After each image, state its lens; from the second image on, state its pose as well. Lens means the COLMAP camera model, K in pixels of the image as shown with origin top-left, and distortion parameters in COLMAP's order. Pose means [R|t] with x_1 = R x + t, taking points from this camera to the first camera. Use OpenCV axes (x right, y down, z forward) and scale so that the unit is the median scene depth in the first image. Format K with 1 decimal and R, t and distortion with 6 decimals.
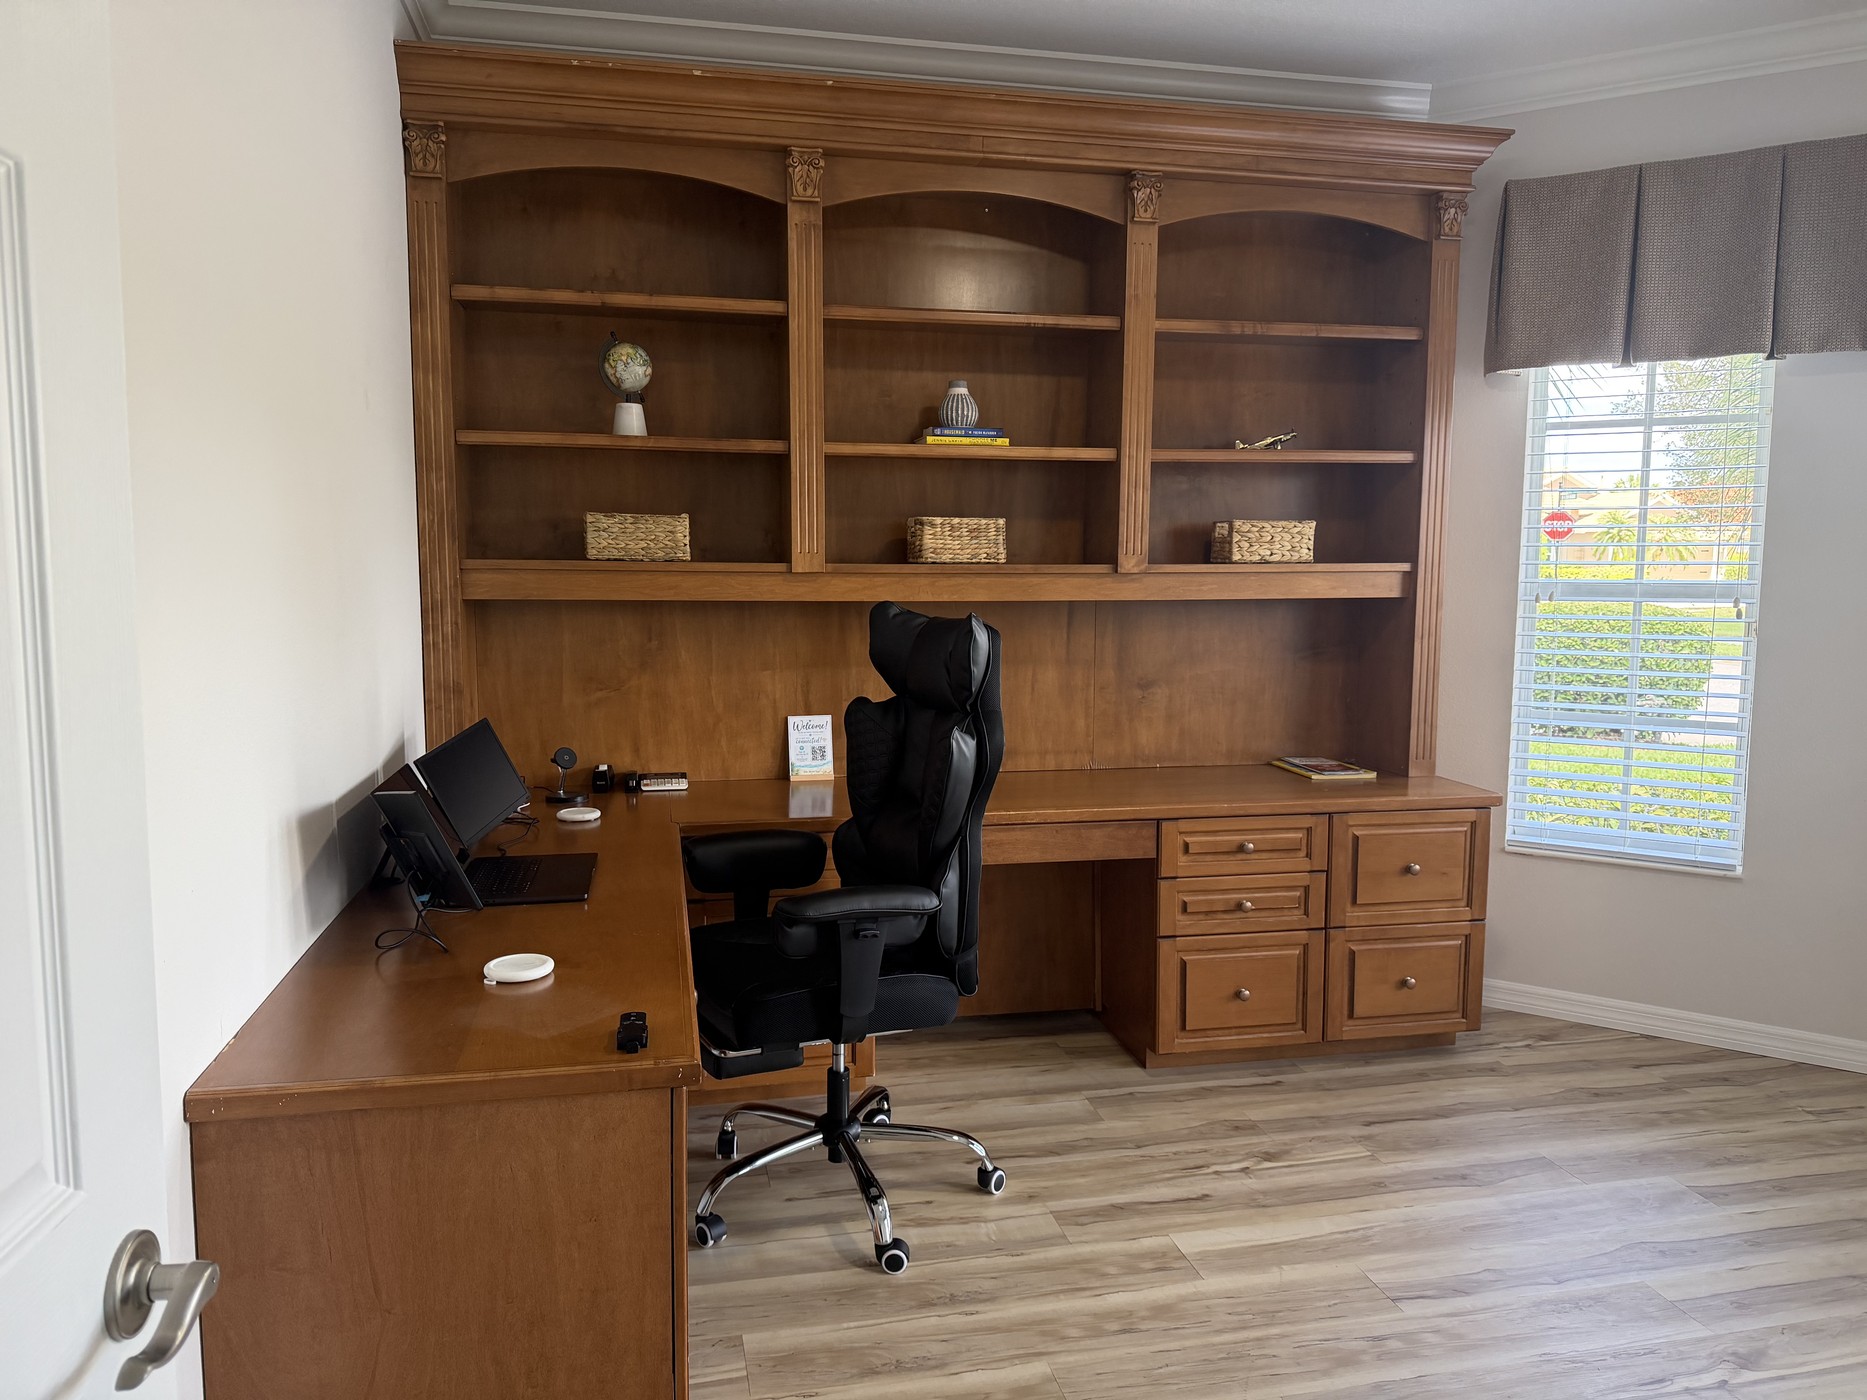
lens RADIAL K [[1316.9, 0, 931.9], [0, 1316.9, 695.3], [0, 0, 1]] dist [0.010643, -0.024626]
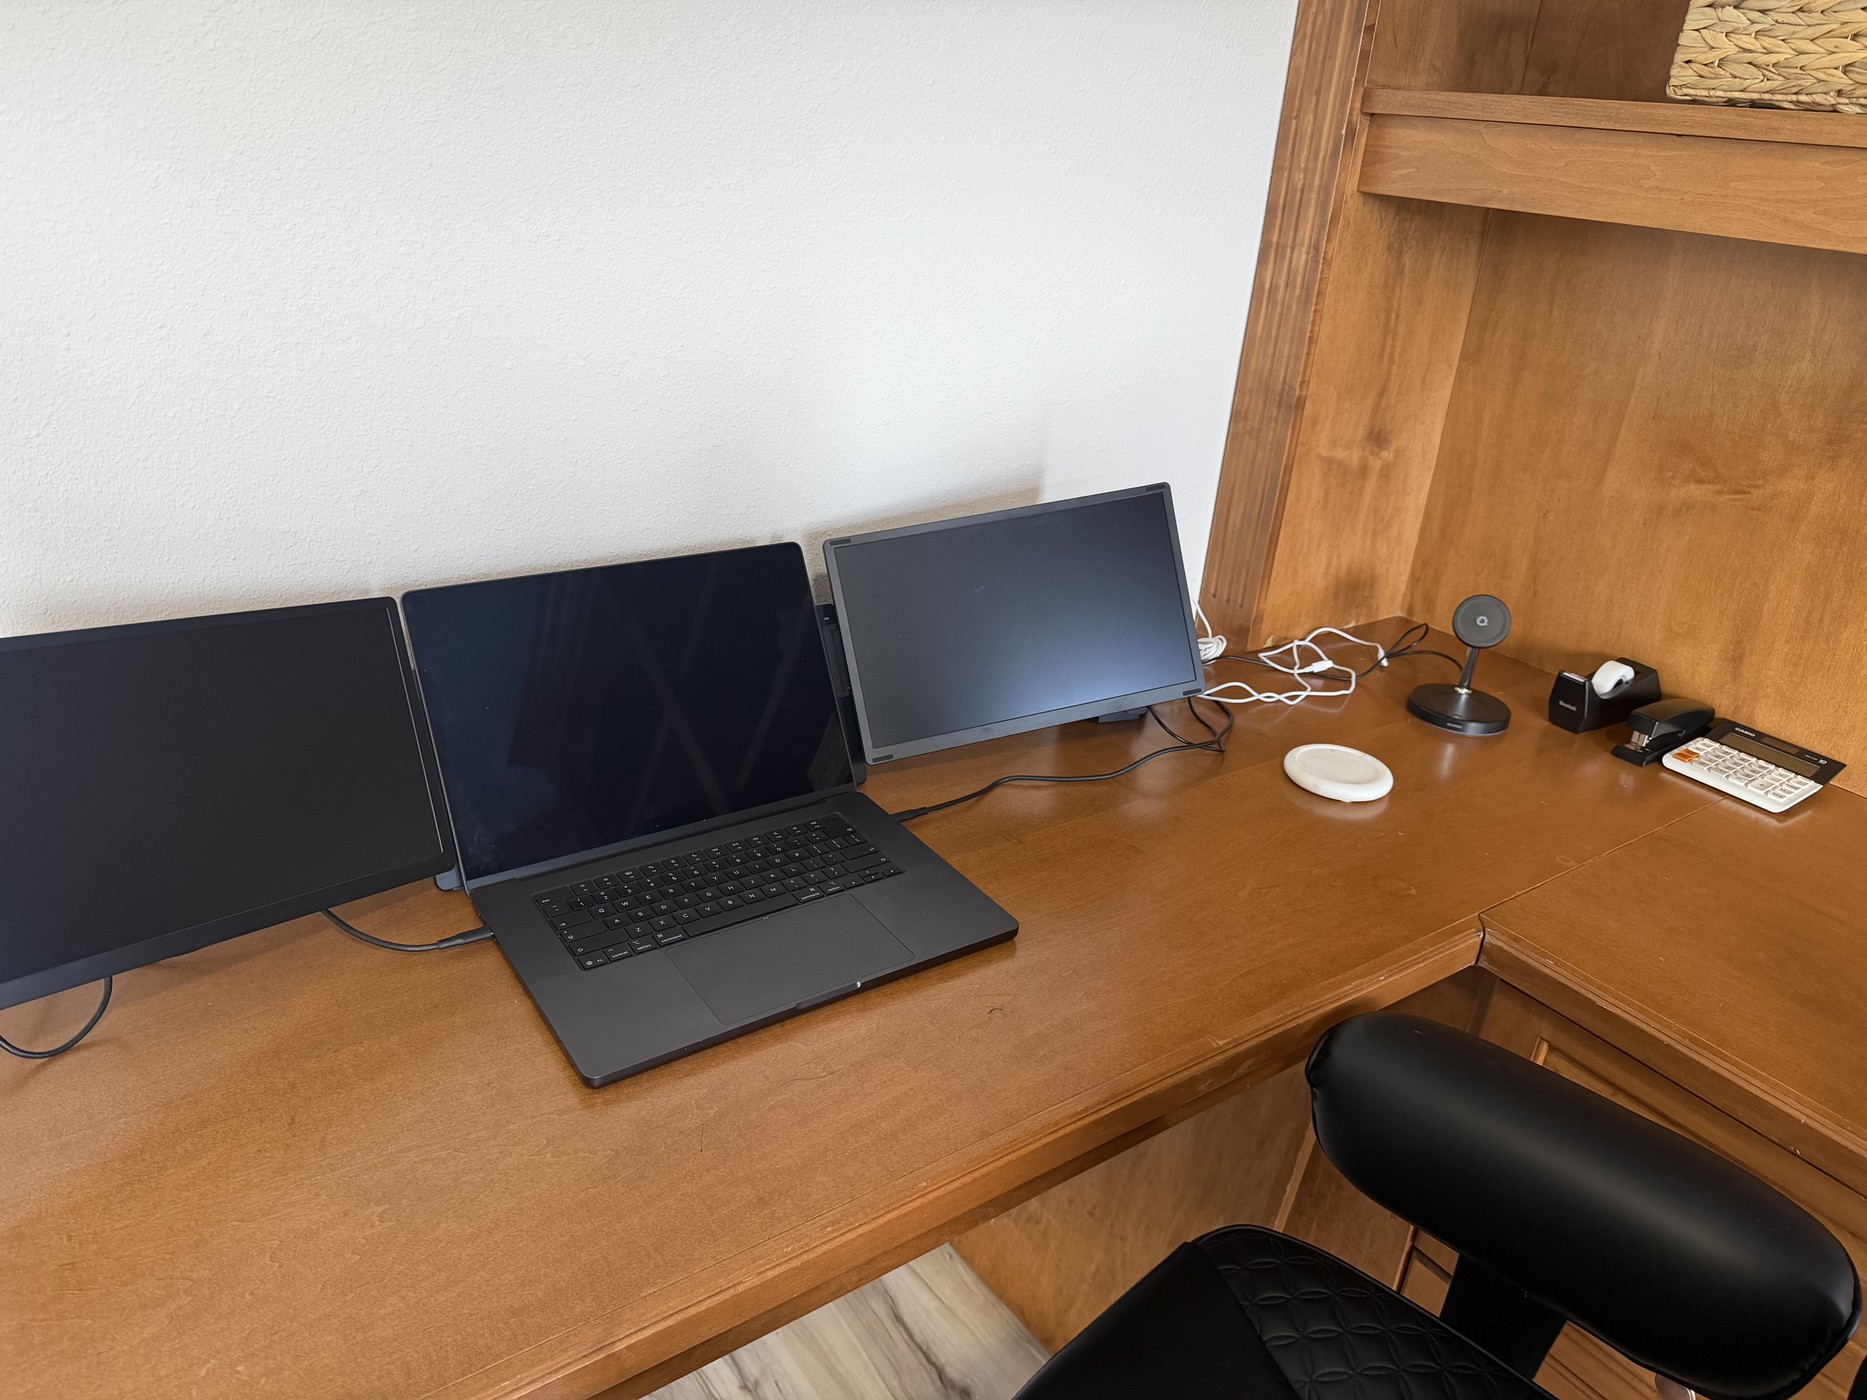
lens RADIAL K [[1316.9, 0, 932.8], [0, 1316.9, 705.3], [0, 0, 1]] dist [0.010643, -0.024626]
pose [[0.394862, 0.400507, -0.826848, 0.002115], [-0.158523, 0.916183, 0.368076, -0.015828], [0.904961, -0.014264, 0.425255, 0.196852]]
